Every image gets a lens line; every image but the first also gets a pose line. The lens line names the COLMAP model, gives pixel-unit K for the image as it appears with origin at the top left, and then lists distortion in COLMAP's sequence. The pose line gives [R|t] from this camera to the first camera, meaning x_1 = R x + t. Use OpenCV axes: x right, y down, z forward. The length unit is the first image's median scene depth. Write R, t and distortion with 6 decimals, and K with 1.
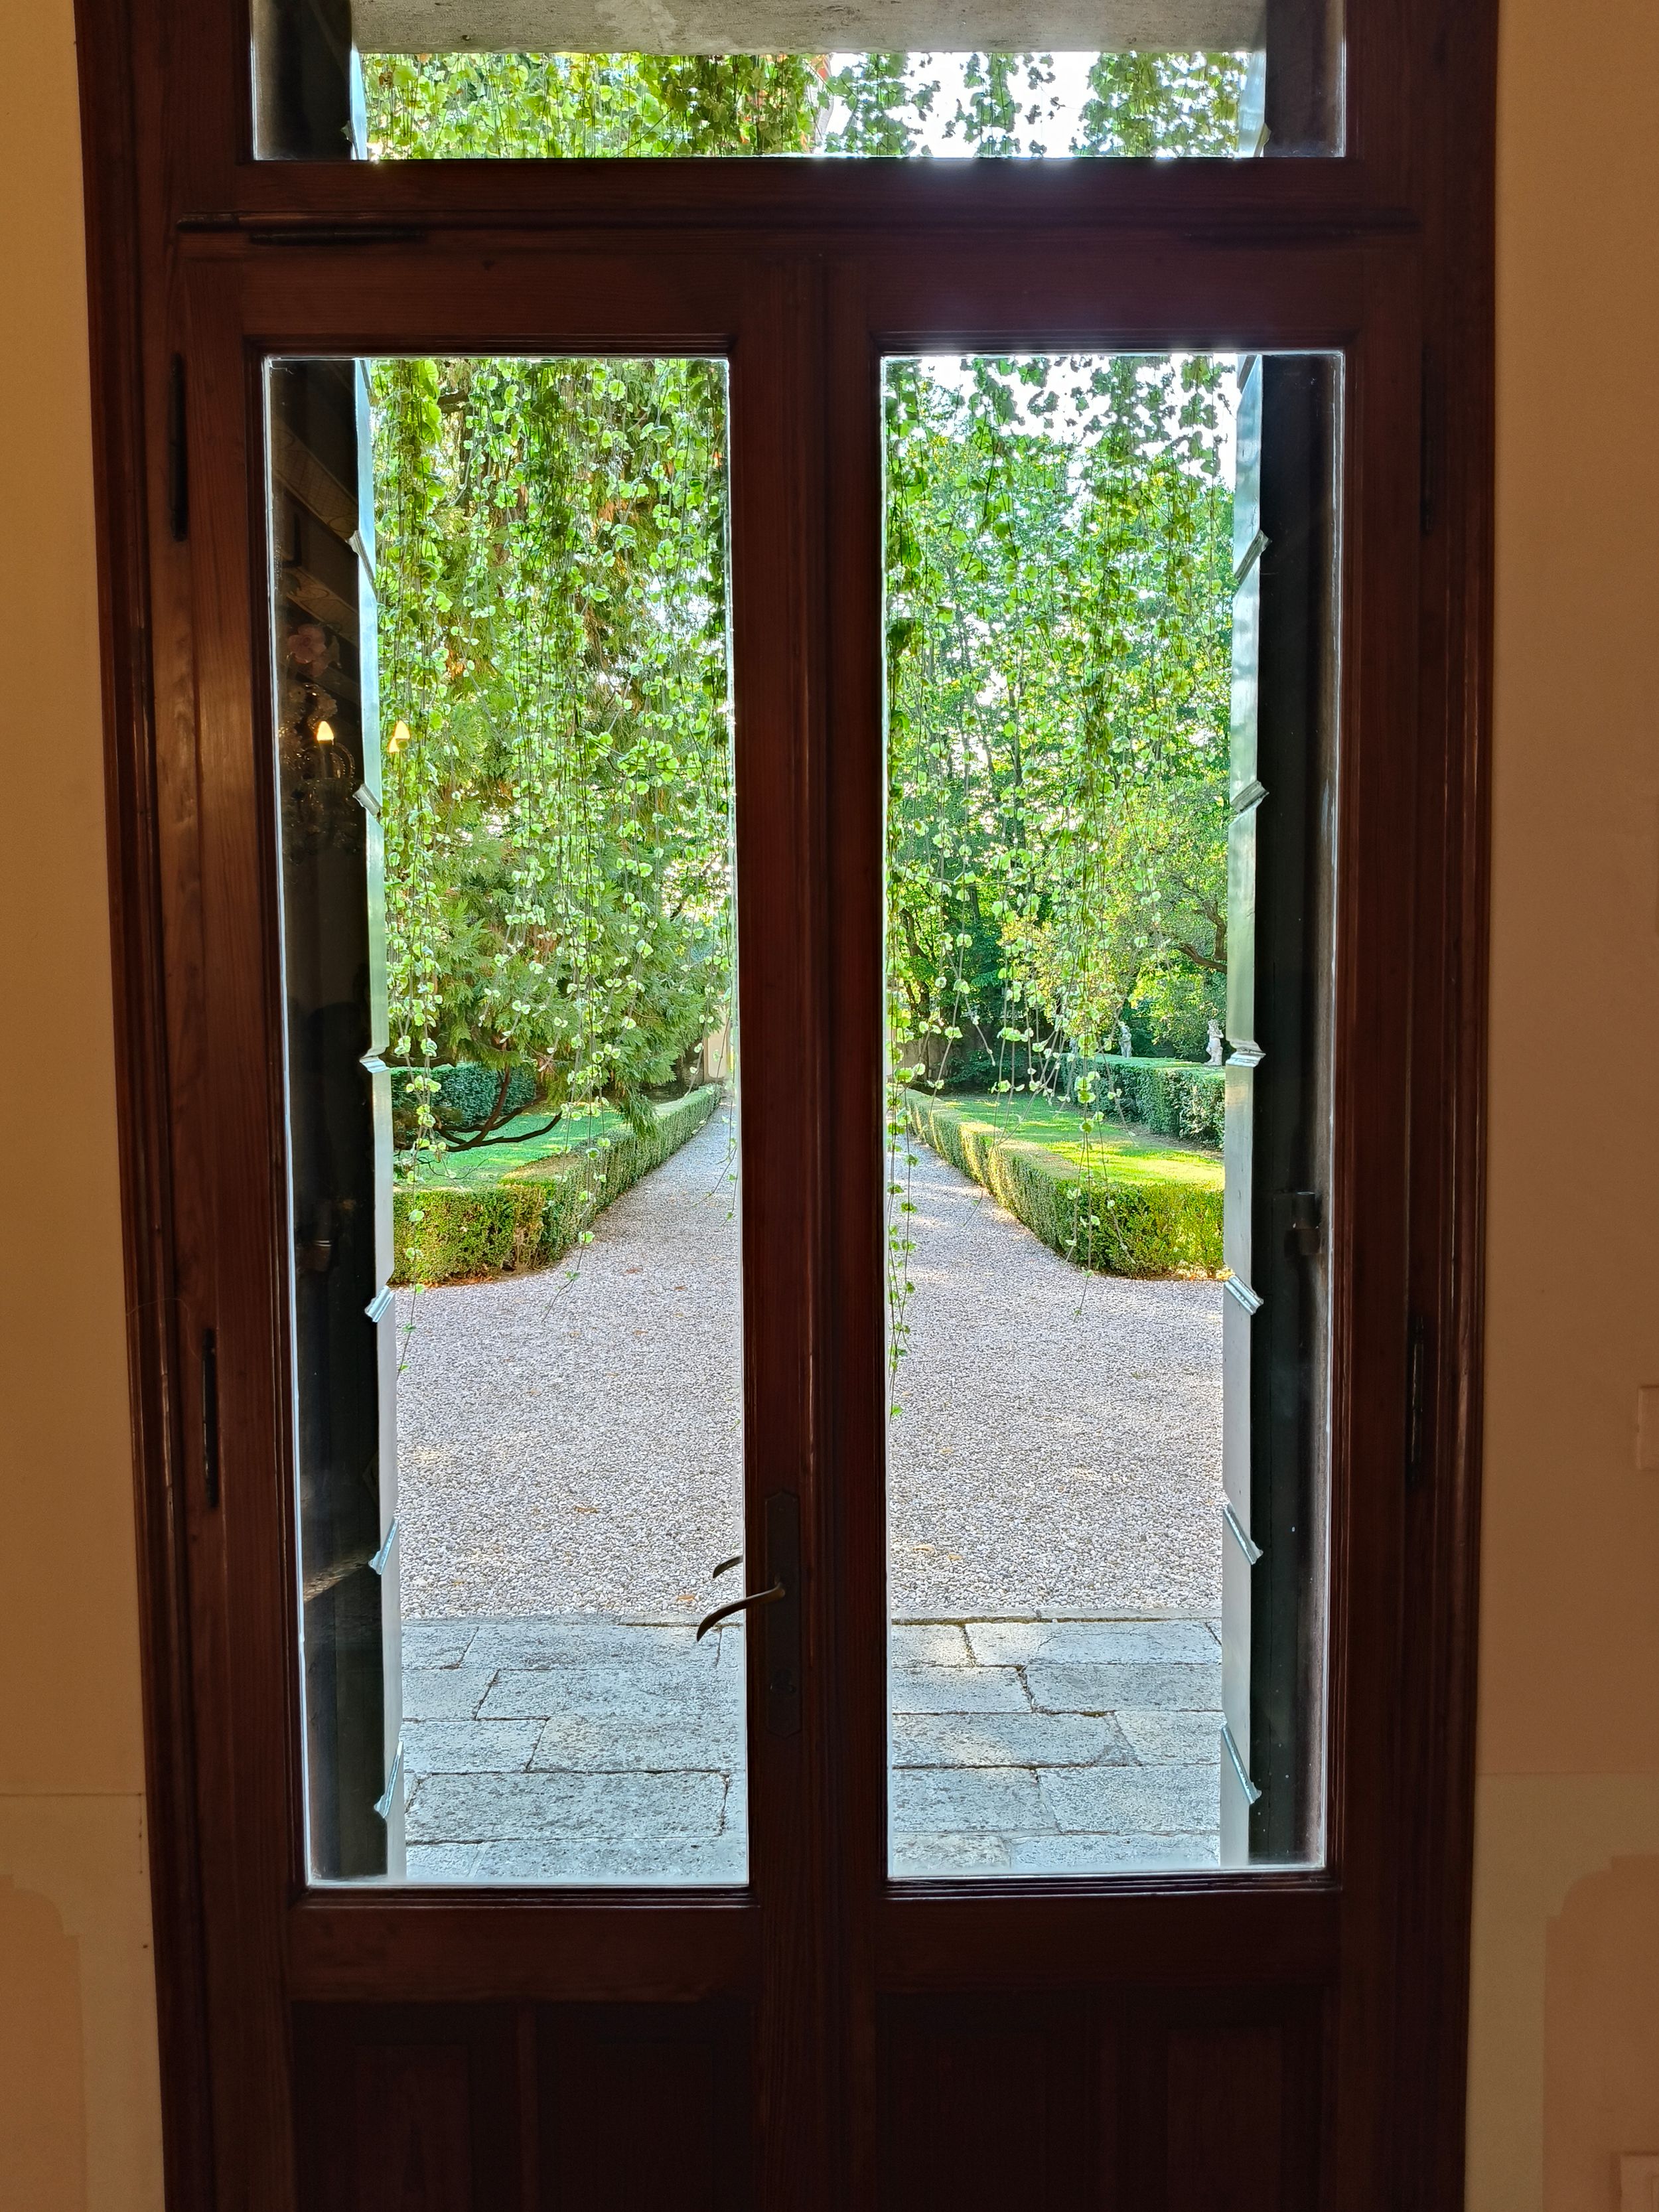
lens RADIAL K [[1709.0, 0, 829.5], [0, 1709.0, 1106.0], [0, 0, 1]] dist [-0.031650, 0.017967]
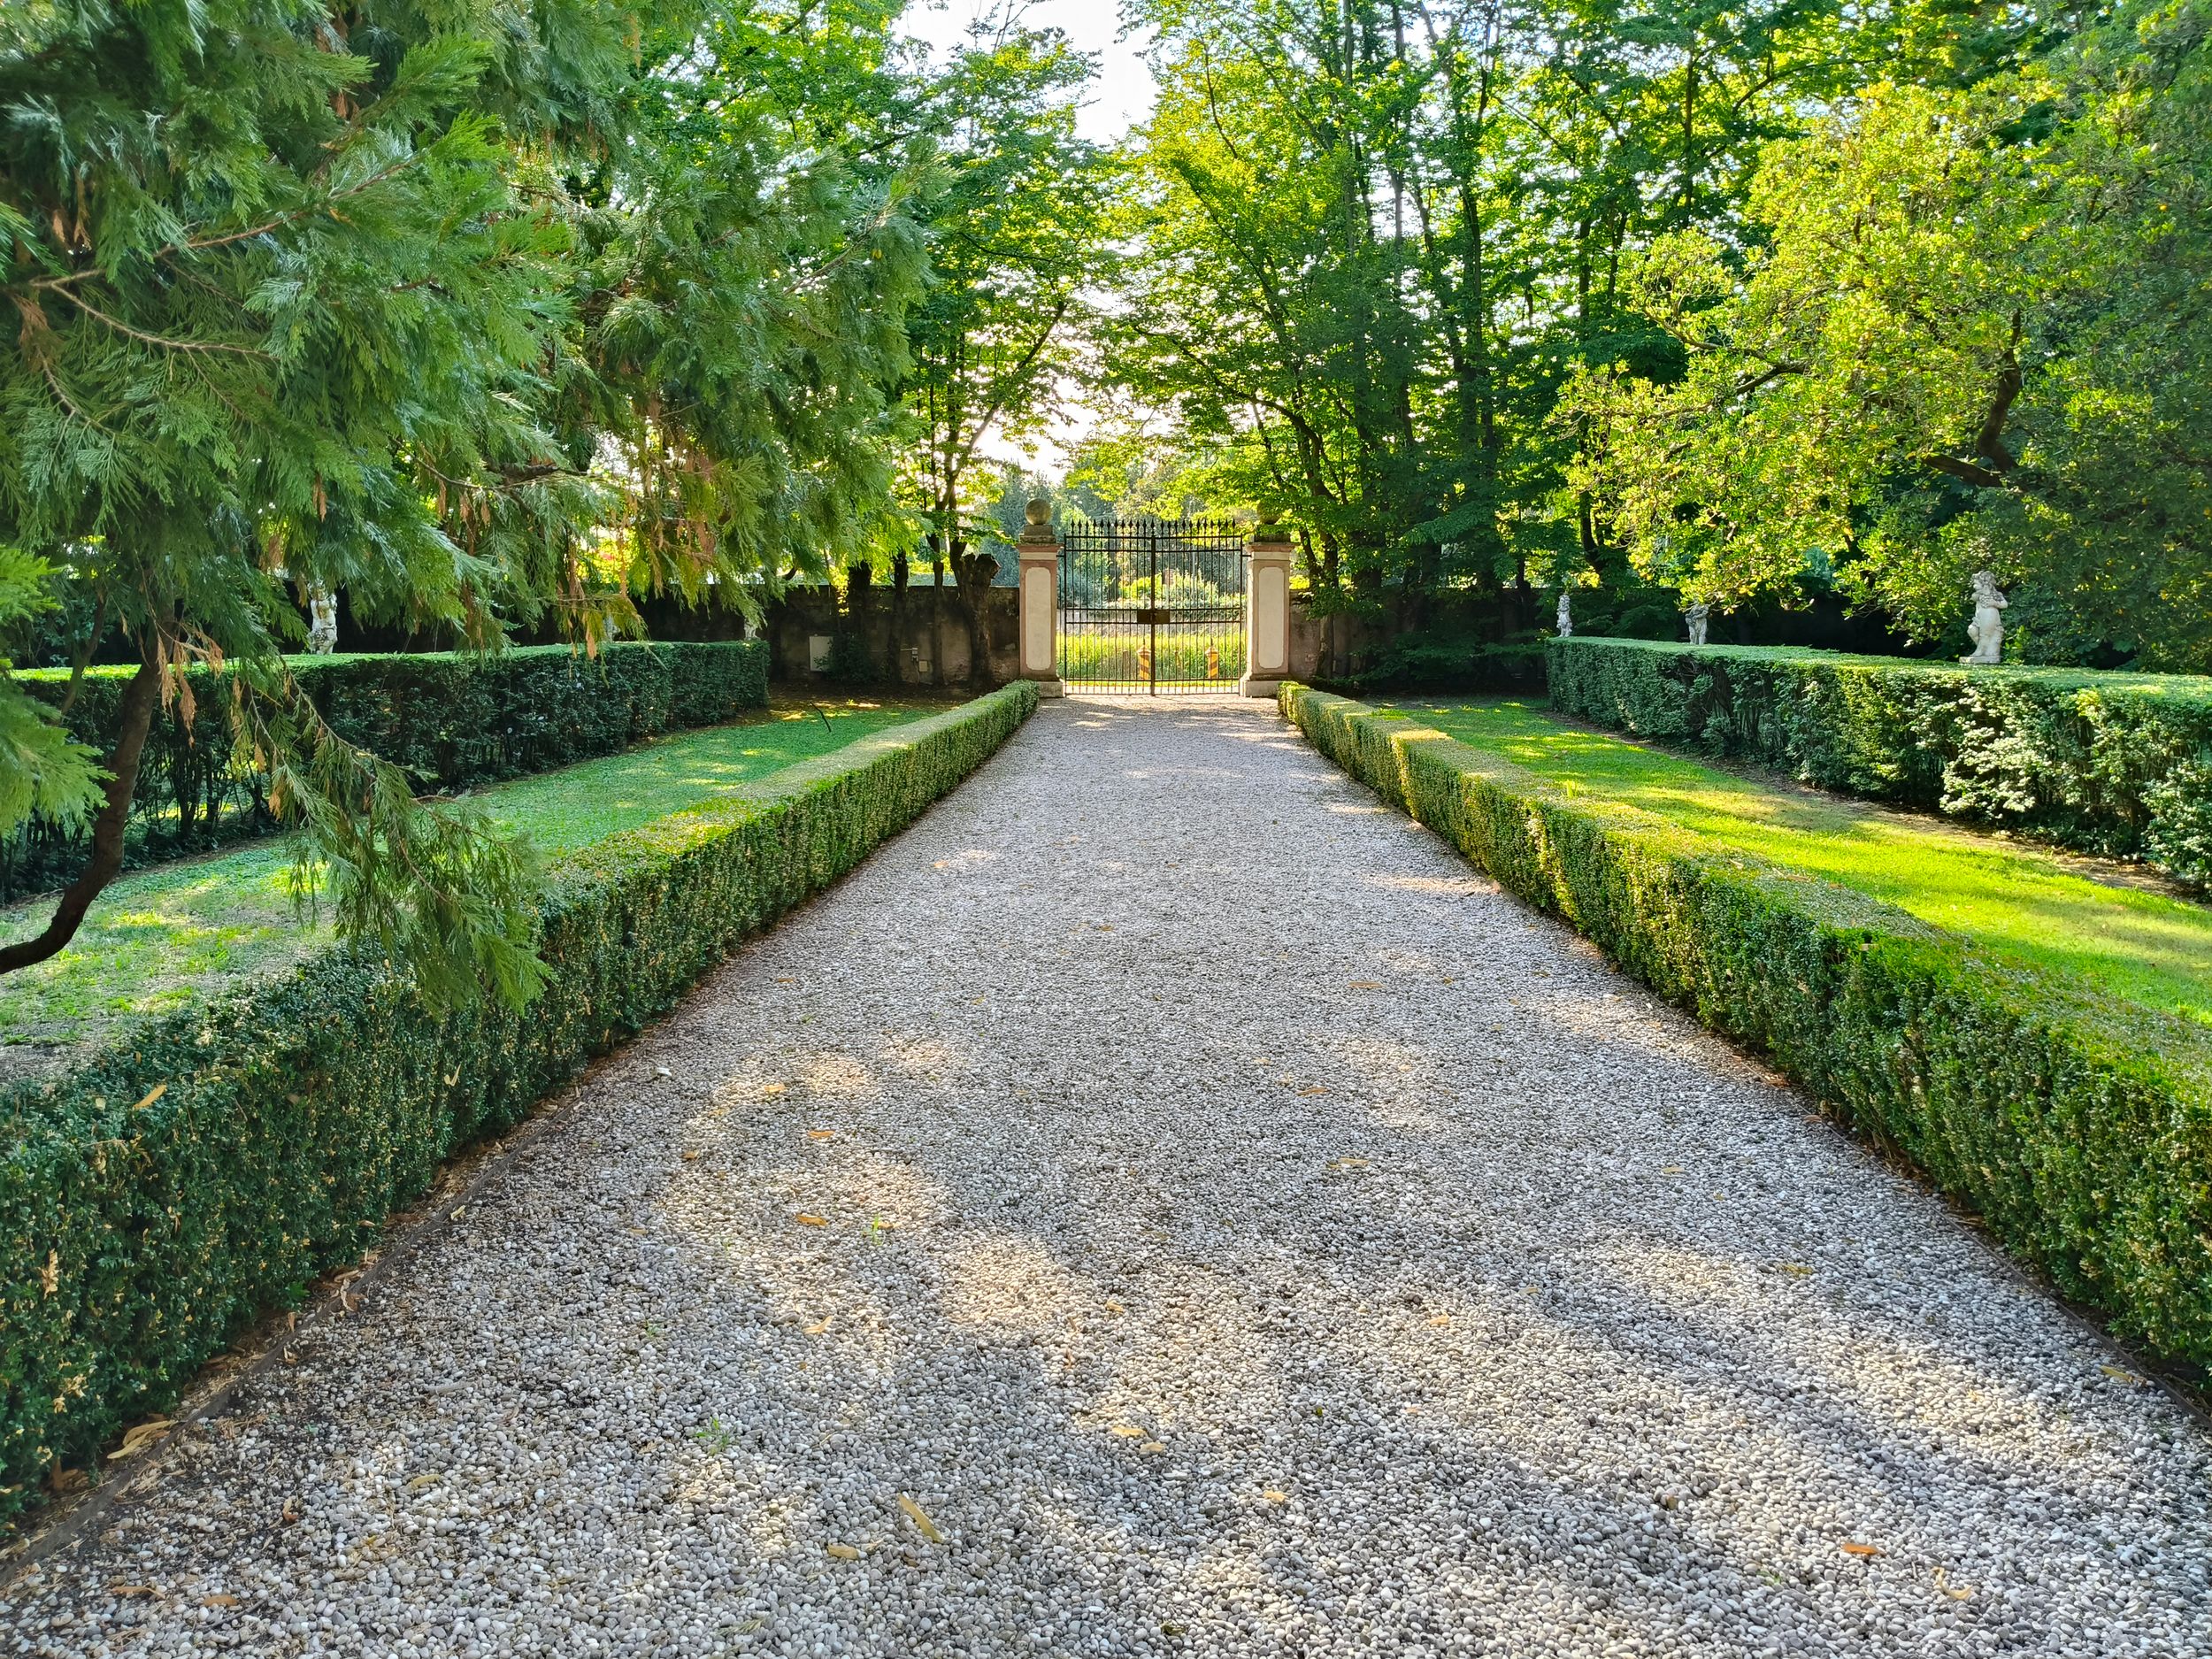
lens RADIAL K [[1709.1, 0, 1098.4], [0, 1709.1, 828.0], [0, 0, 1]] dist [-0.031650, 0.017967]
pose [[0.999037, 0.012184, -0.042152, -0.015169], [-0.008791, 0.996774, 0.079775, -0.011831], [0.042988, -0.079328, 0.995921, 0.445242]]
